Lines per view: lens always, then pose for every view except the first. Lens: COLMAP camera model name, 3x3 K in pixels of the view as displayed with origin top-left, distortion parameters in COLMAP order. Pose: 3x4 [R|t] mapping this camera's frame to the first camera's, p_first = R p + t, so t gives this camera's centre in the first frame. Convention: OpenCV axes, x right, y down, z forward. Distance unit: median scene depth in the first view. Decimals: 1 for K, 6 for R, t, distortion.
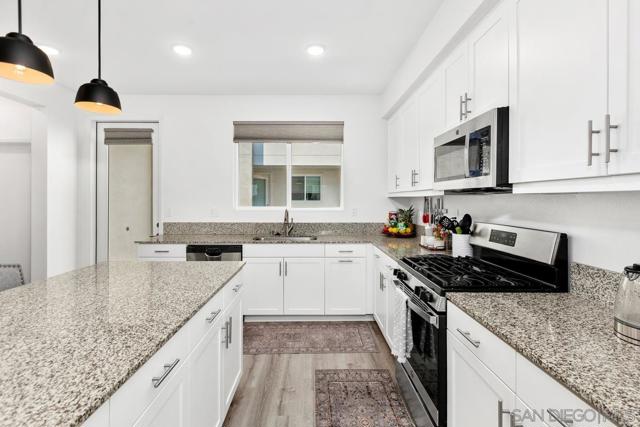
lens RADIAL K [[295.1, 0, 321.1], [0, 295.1, 202.1], [0, 0, 1]] dist [-0.000700, -0.000028]
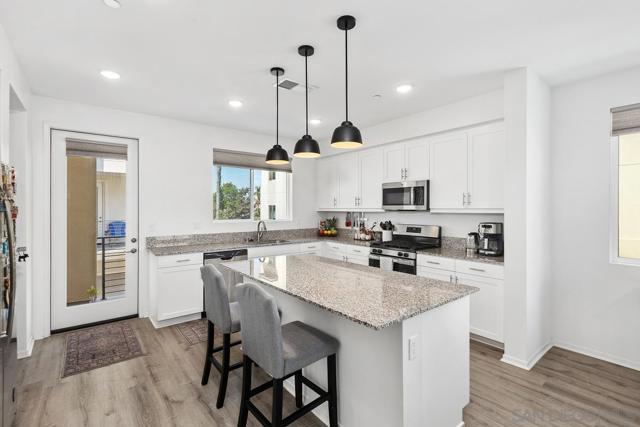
lens RADIAL K [[295.1, 0, 321.1], [0, 295.1, 202.1], [0, 0, 1]] dist [-0.000700, -0.000028]
pose [[0.794718, 0.010480, 0.606888, -0.812929], [0.007812, 0.999592, -0.027490, -0.024588], [-0.606928, 0.026588, 0.794312, -0.245758]]
